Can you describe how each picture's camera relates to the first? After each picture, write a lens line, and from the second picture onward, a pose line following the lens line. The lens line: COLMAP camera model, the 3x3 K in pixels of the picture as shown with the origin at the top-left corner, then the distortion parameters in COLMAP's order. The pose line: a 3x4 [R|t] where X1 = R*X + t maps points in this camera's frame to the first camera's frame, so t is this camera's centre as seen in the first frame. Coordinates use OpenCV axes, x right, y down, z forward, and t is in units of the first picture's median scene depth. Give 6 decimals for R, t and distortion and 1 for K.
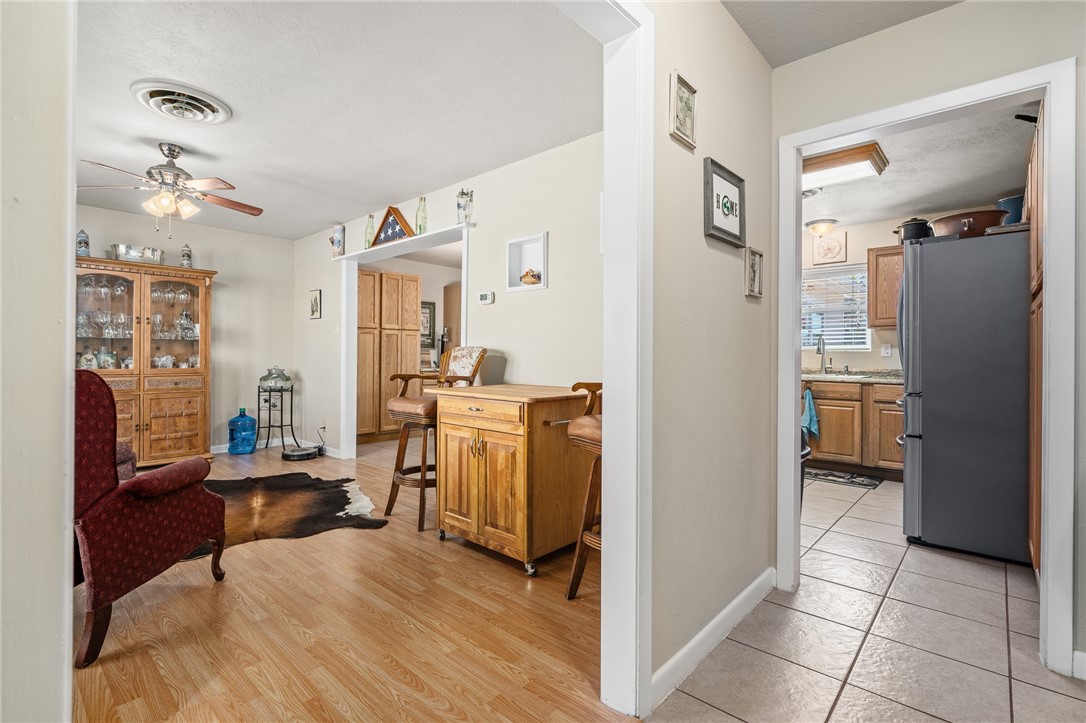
lens RADIAL K [[517.9, 0, 528.7], [0, 517.9, 354.5], [0, 0, 1]] dist [0.005325, -0.001343]
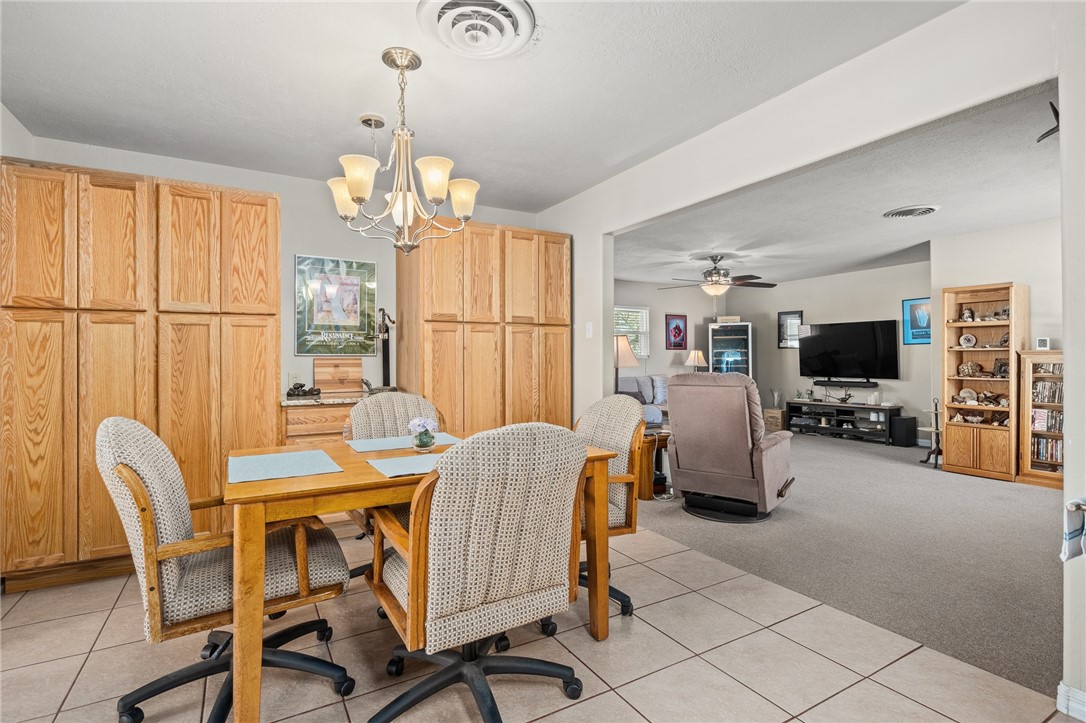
lens RADIAL K [[517.9, 0, 543.5], [0, 517.9, 357.1], [0, 0, 1]] dist [0.005325, -0.001343]
pose [[0.955845, -0.013043, -0.293582, 0.191290], [0.012748, 0.999914, -0.002917, -0.008624], [0.293595, -0.000955, 0.955929, 0.880753]]
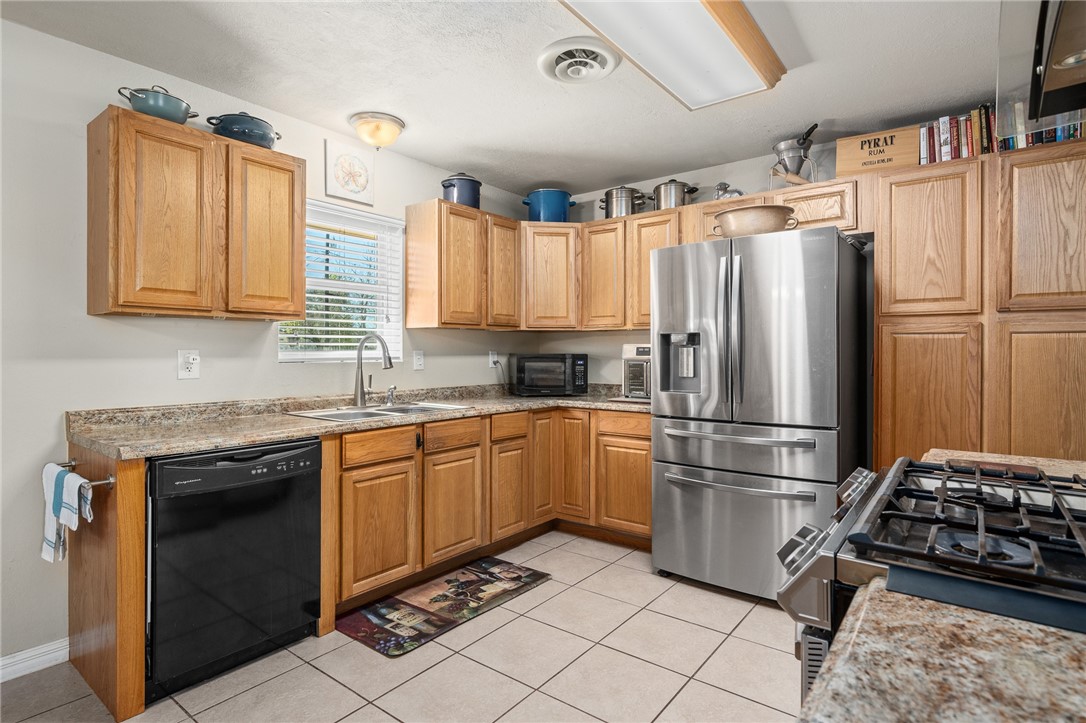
lens RADIAL K [[567.3, 0, 547.9], [0, 567.3, 349.6], [0, 0, 1]] dist [-0.000203, -0.000754]
pose [[-0.100733, -0.002076, 0.994911, -0.033700], [-0.002986, 0.999994, 0.001784, -0.023651], [-0.994909, -0.002791, -0.100739, 0.933519]]
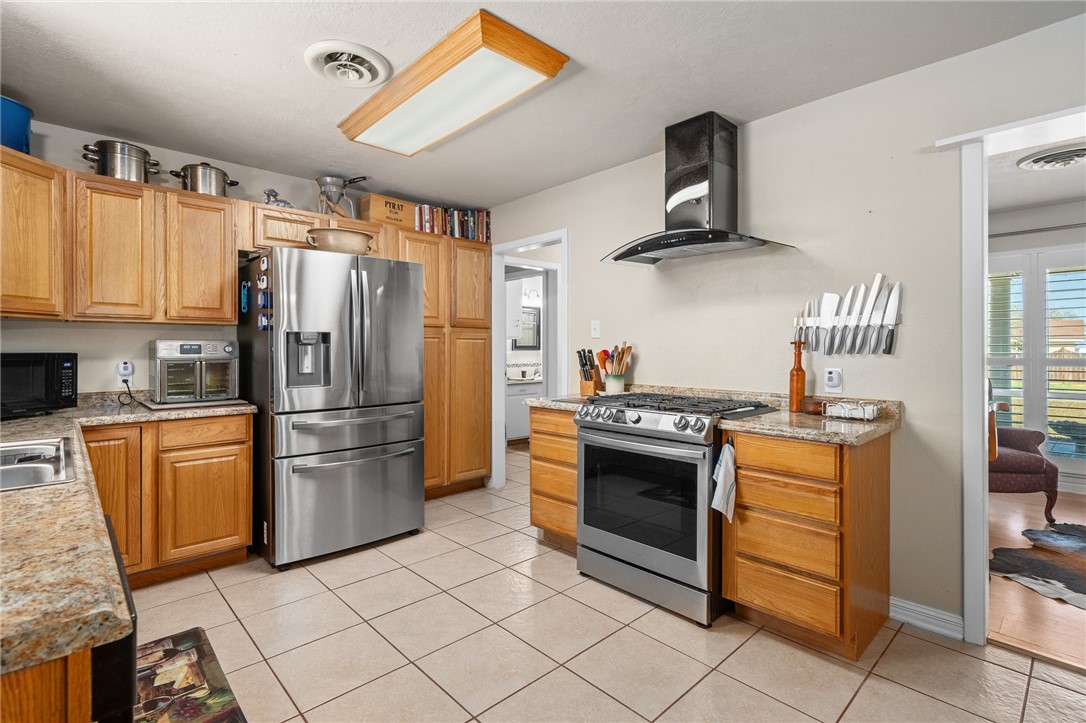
lens RADIAL K [[517.9, 0, 531.4], [0, 517.9, 344.7], [0, 0, 1]] dist [0.005325, -0.001343]
pose [[-0.997957, -0.004679, 0.063711, 0.256693], [-0.005320, 0.999937, -0.009897, -0.021563], [-0.063660, -0.010216, -0.997919, 1.299699]]
